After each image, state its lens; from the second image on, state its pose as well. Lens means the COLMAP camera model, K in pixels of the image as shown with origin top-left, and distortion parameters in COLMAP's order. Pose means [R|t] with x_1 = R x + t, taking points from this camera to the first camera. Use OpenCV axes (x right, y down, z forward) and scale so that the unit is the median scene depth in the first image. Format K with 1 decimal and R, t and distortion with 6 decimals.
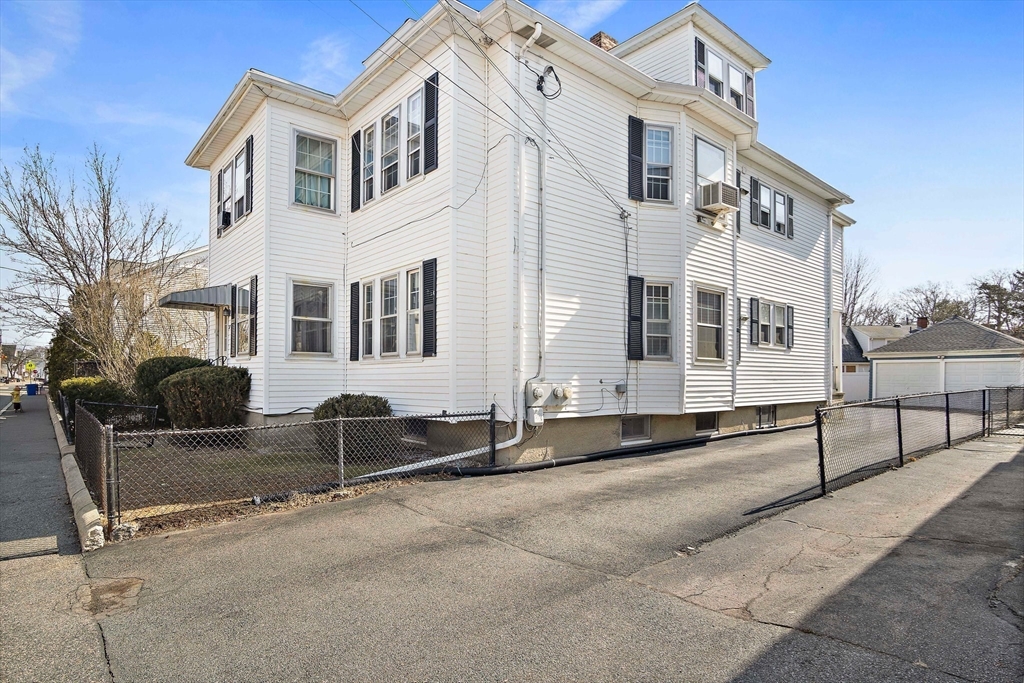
lens RADIAL K [[554.8, 0, 508.0], [0, 554.8, 361.8], [0, 0, 1]] dist [-0.025961, 0.000597]
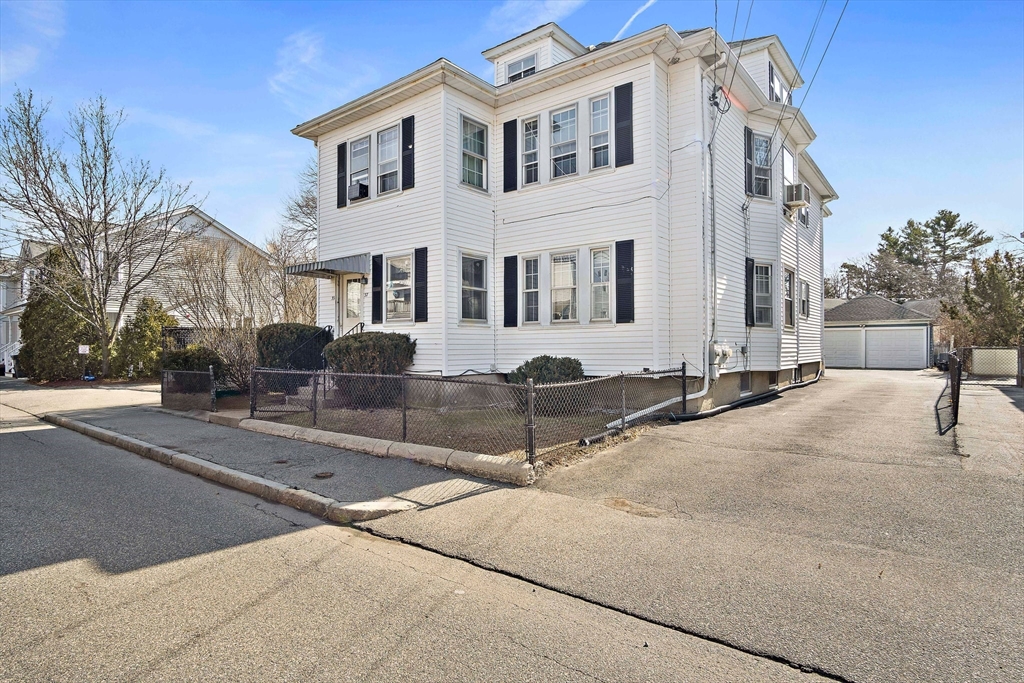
lens RADIAL K [[550.4, 0, 514.8], [0, 550.4, 331.5], [0, 0, 1]] dist [-0.025986, 0.001345]
pose [[0.981021, -0.000892, 0.193901, -0.506891], [0.000704, 0.999999, 0.001041, 0.005976], [-0.193902, -0.000884, 0.981021, -0.084703]]
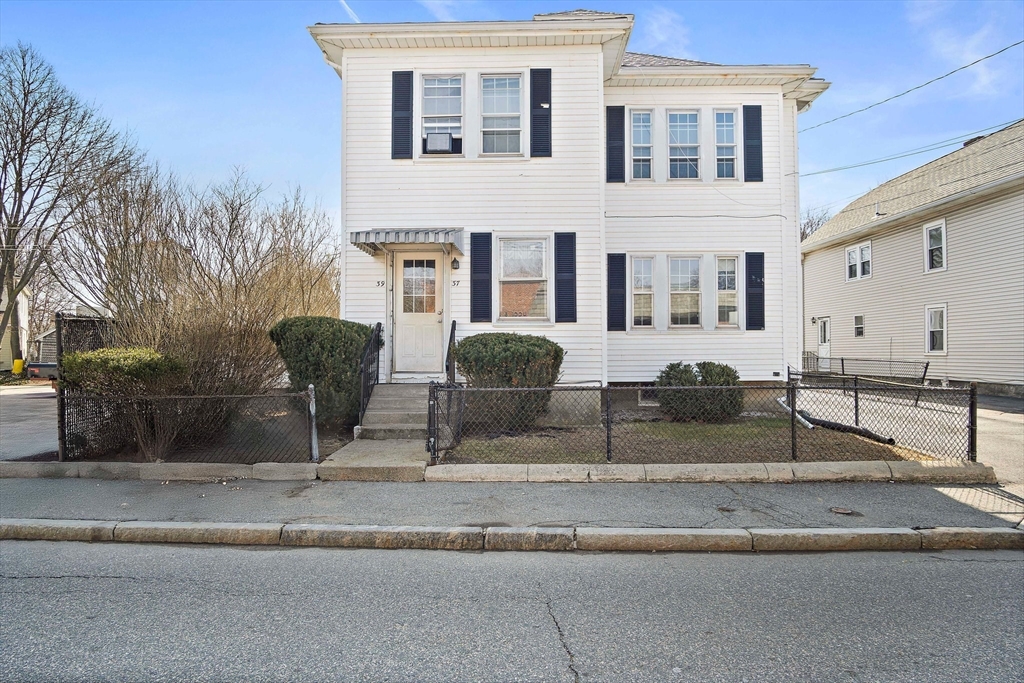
lens RADIAL K [[558.6, 0, 513.5], [0, 558.6, 329.9], [0, 0, 1]] dist [-0.019567, 0.000196]
pose [[0.667960, 0.025874, 0.743747, -1.212862], [-0.015638, 0.999663, -0.020733, 0.020529], [-0.744033, 0.002218, 0.668140, 0.481979]]
